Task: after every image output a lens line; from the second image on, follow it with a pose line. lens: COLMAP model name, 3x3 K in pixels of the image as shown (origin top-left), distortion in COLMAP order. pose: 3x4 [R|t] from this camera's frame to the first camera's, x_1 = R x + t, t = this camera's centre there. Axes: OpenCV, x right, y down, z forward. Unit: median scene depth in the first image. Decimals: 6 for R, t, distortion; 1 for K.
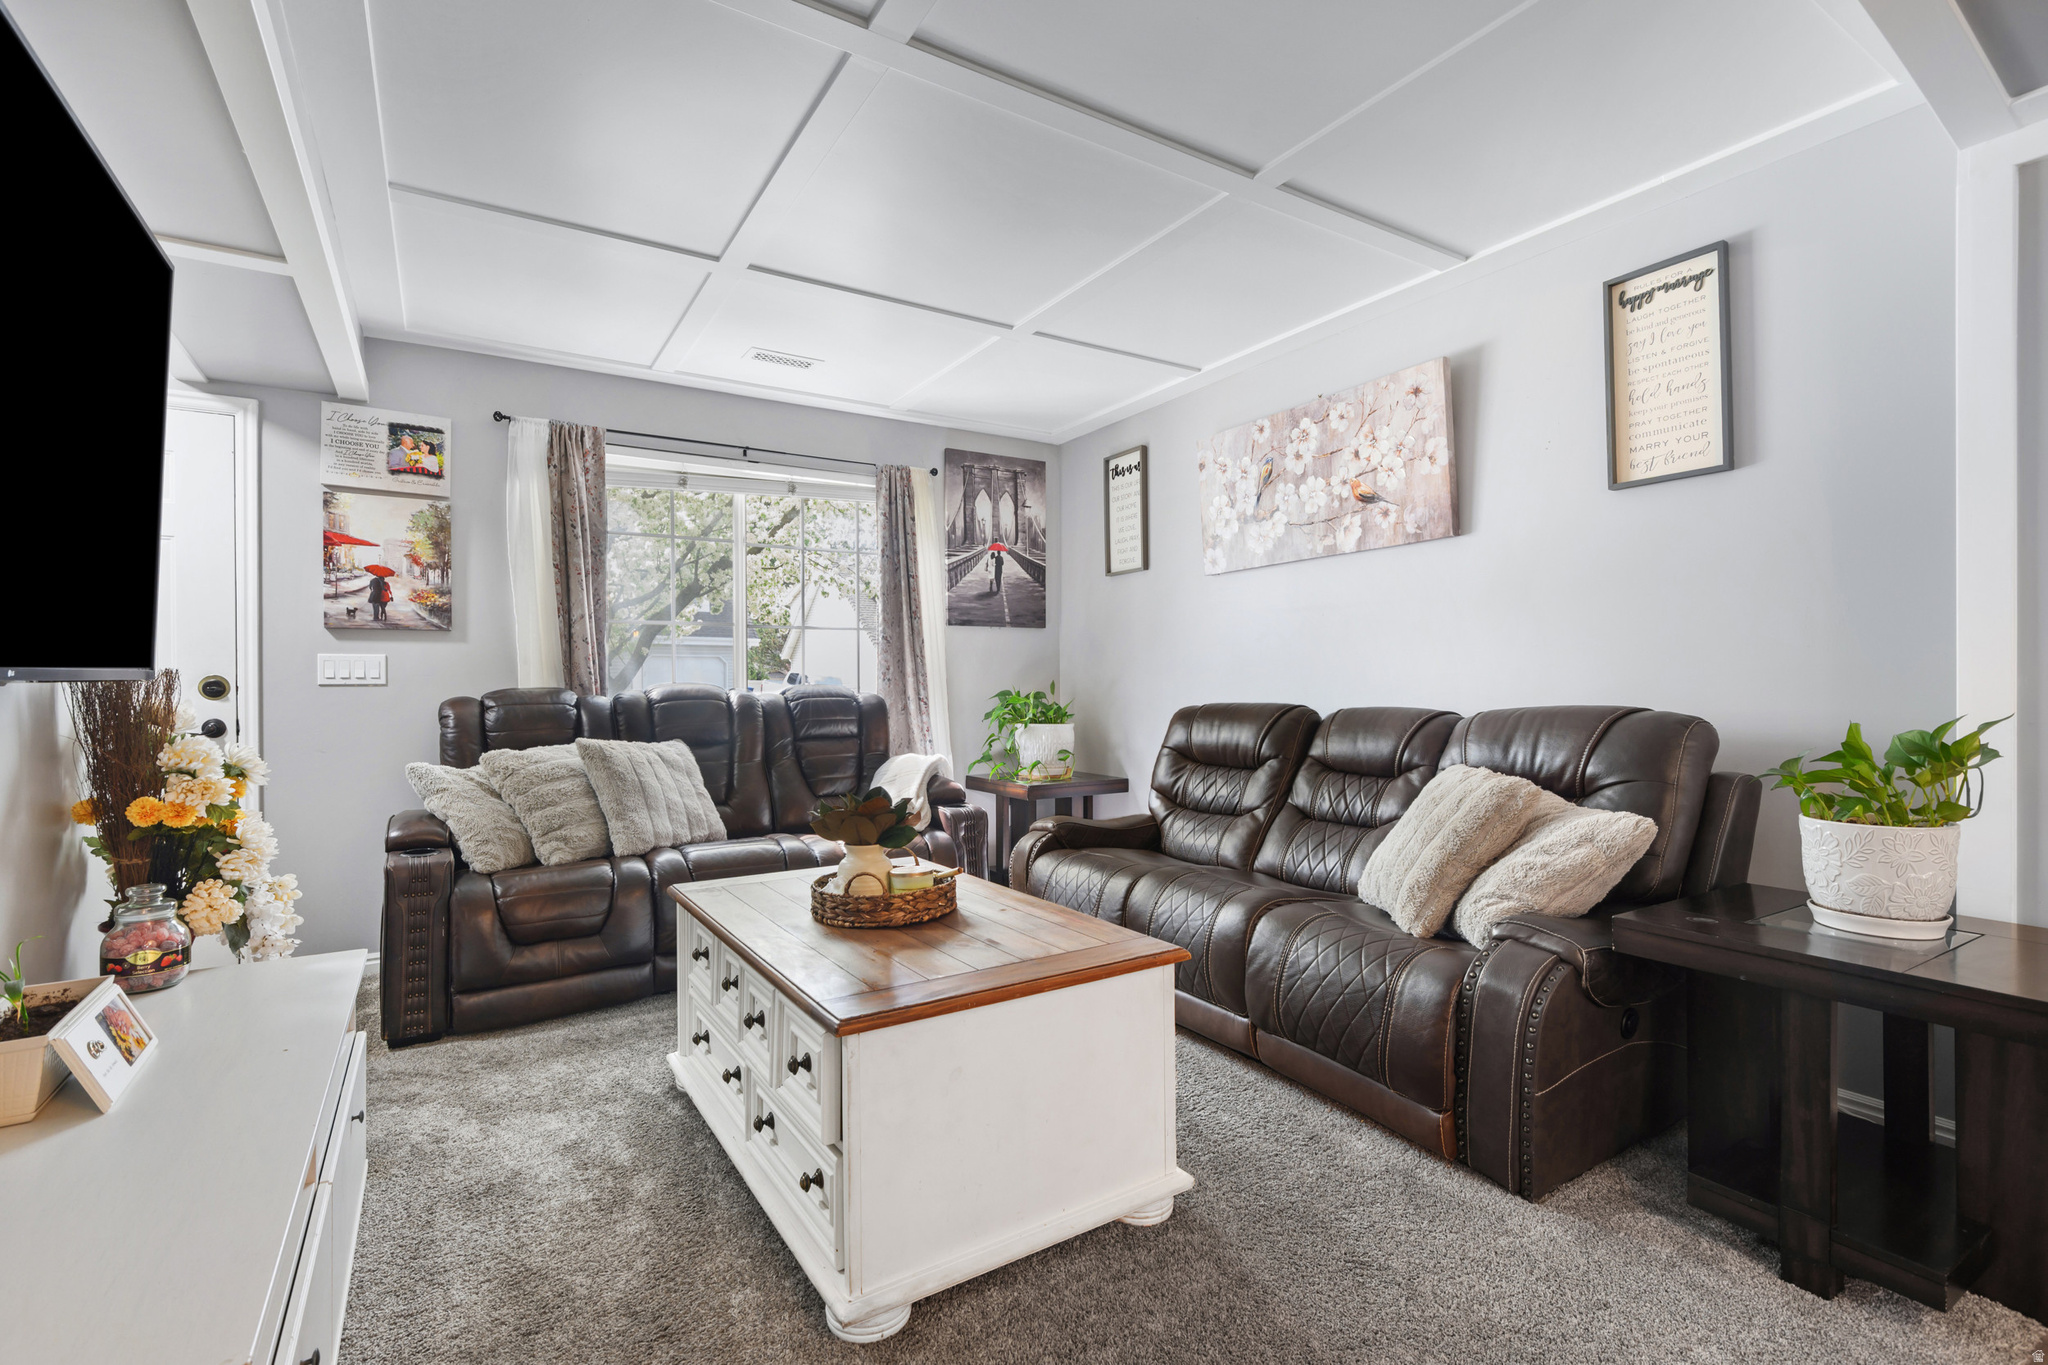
lens RADIAL K [[923.8, 0, 1021.5], [0, 923.8, 692.2], [0, 0, 1]] dist [0.005503, -0.004061]
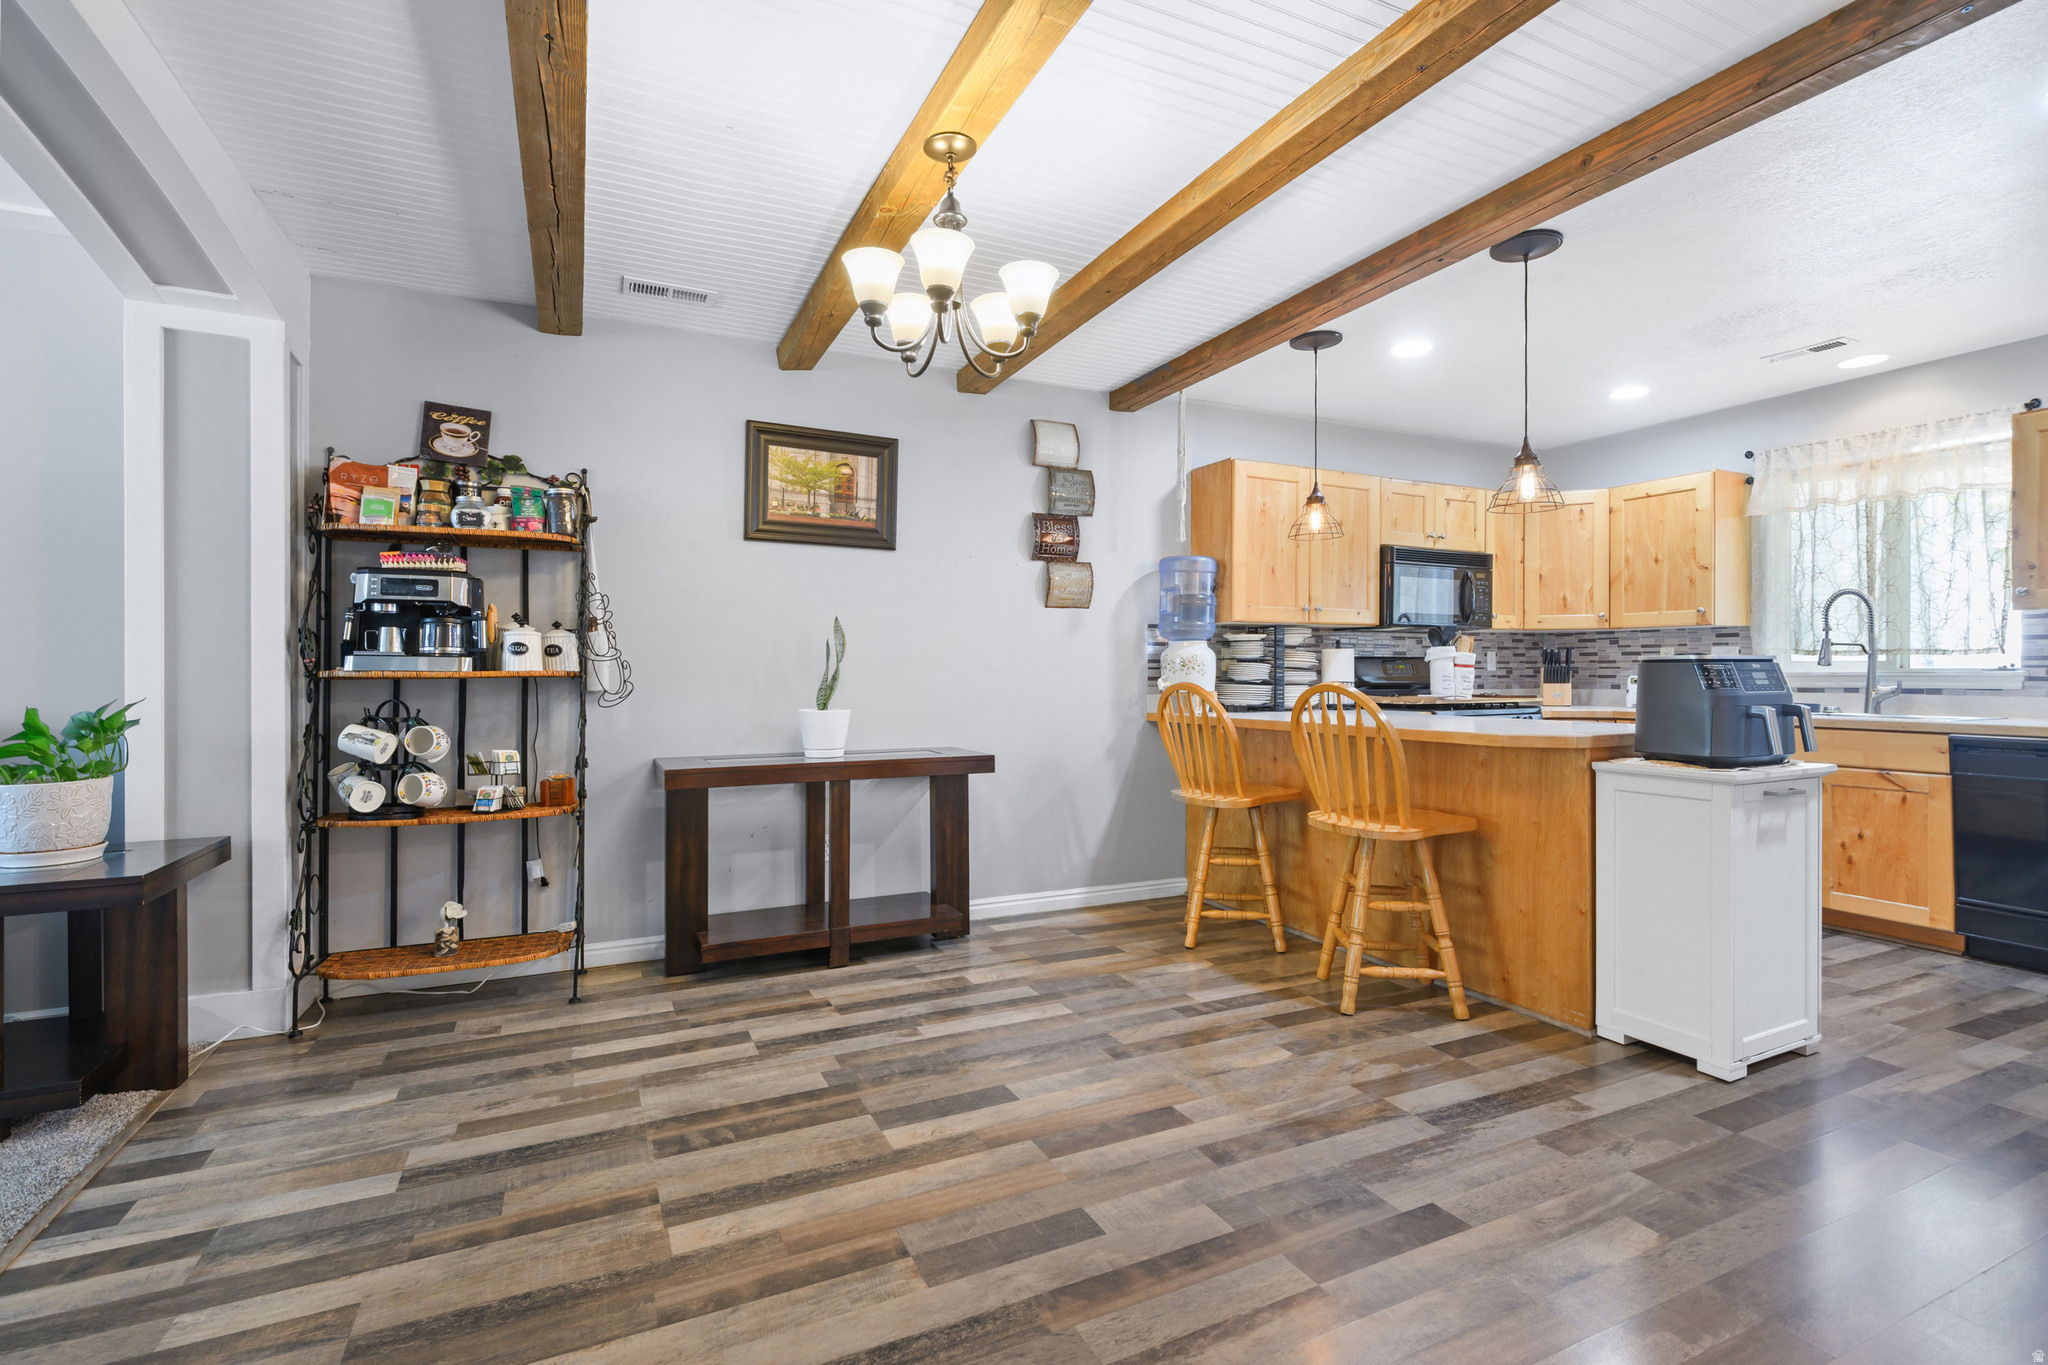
lens RADIAL K [[923.8, 0, 1020.9], [0, 923.8, 673.8], [0, 0, 1]] dist [0.005503, -0.004061]
pose [[0.116884, 0.000546, 0.993145, -0.116986], [0.010796, 0.999940, -0.001821, 0.001033], [-0.993087, 0.010935, 0.116871, -0.269847]]
